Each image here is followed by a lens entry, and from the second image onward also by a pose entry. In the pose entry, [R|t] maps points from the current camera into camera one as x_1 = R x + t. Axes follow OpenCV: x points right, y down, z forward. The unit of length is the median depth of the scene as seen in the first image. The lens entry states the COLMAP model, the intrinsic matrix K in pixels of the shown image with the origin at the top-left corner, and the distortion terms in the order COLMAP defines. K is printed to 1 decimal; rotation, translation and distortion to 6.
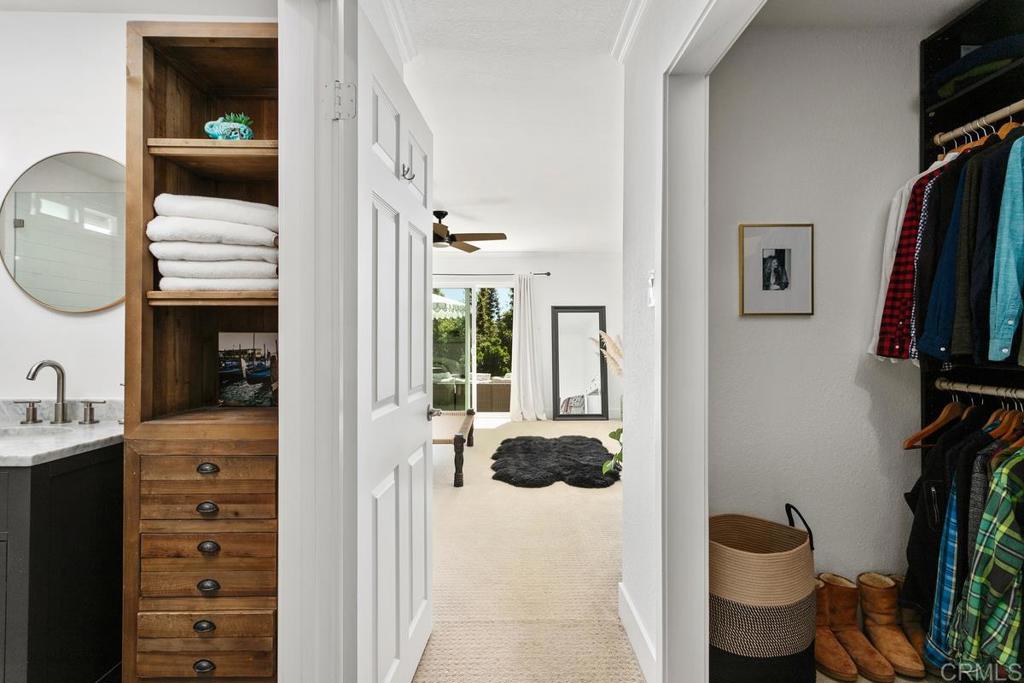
lens RADIAL K [[497.8, 0, 511.2], [0, 497.8, 332.9], [0, 0, 1]] dist [0.006766, -0.001287]
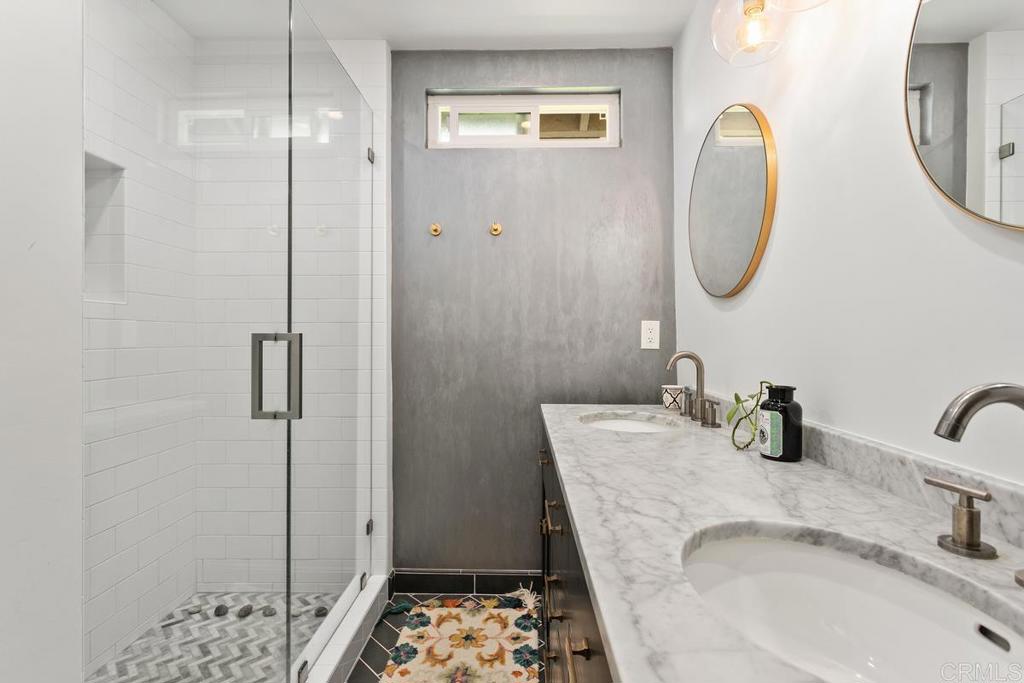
lens RADIAL K [[497.8, 0, 507.4], [0, 497.8, 334.6], [0, 0, 1]] dist [0.006766, -0.001287]
pose [[-0.029812, -0.003755, -0.999548, -0.671668], [0.008266, 0.999958, -0.004003, 0.025461], [0.999521, -0.008381, -0.029780, 0.779656]]
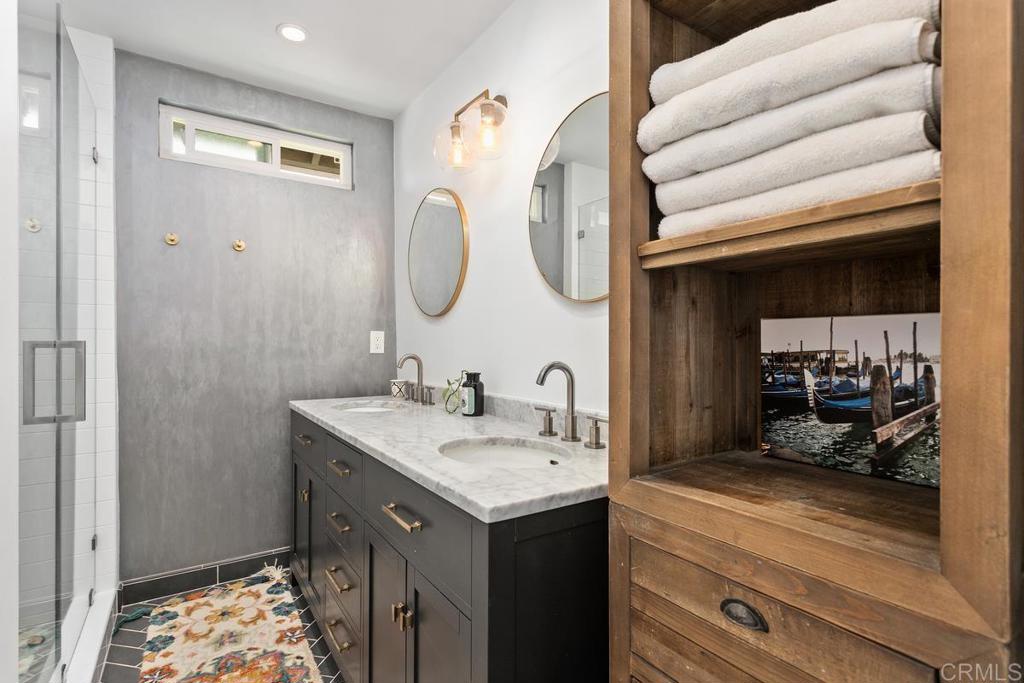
lens RADIAL K [[497.8, 0, 512.6], [0, 497.8, 343.3], [0, 0, 1]] dist [0.006766, -0.001287]
pose [[0.554453, -0.001067, -0.832215, -0.333945], [0.008593, 0.999953, 0.004443, 0.023965], [0.832171, -0.009614, 0.554436, 0.556065]]
